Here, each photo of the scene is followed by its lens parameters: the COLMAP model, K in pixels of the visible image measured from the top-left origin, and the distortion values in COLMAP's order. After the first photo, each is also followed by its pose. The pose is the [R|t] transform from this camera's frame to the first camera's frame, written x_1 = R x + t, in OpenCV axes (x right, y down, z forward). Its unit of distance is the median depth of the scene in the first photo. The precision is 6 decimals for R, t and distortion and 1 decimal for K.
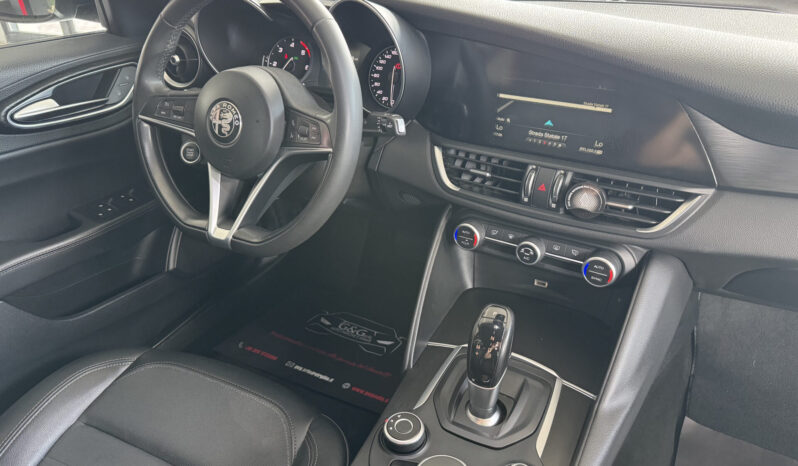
lens RADIAL K [[561.8, 0, 397.2], [0, 561.8, 238.2], [0, 0, 1]] dist [0.078585, -0.112103]
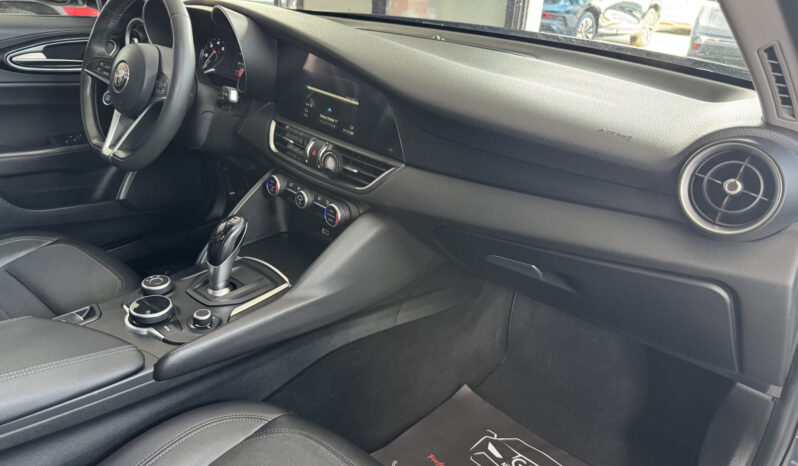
lens RADIAL K [[561.8, 0, 397.2], [0, 561.8, 238.2], [0, 0, 1]] dist [0.078585, -0.112103]
pose [[0.970544, 0.182240, -0.157585, 0.694700], [-0.194684, 0.978549, -0.067382, 0.166744], [0.141925, 0.096077, 0.985204, -0.318042]]
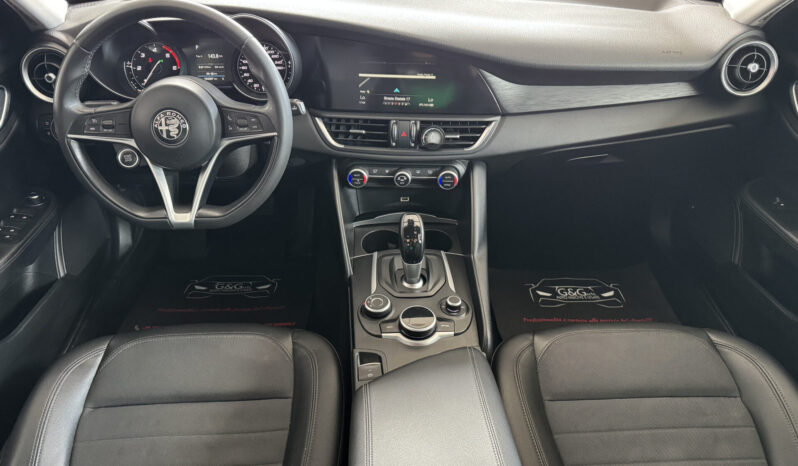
lens RADIAL K [[561.8, 0, 397.2], [0, 561.8, 238.2], [0, 0, 1]] dist [0.078585, -0.112103]
pose [[0.860358, -0.260771, 0.437930, -0.474344], [0.221084, 0.965104, 0.140341, -0.035079], [-0.459244, -0.023924, 0.887988, -0.324614]]
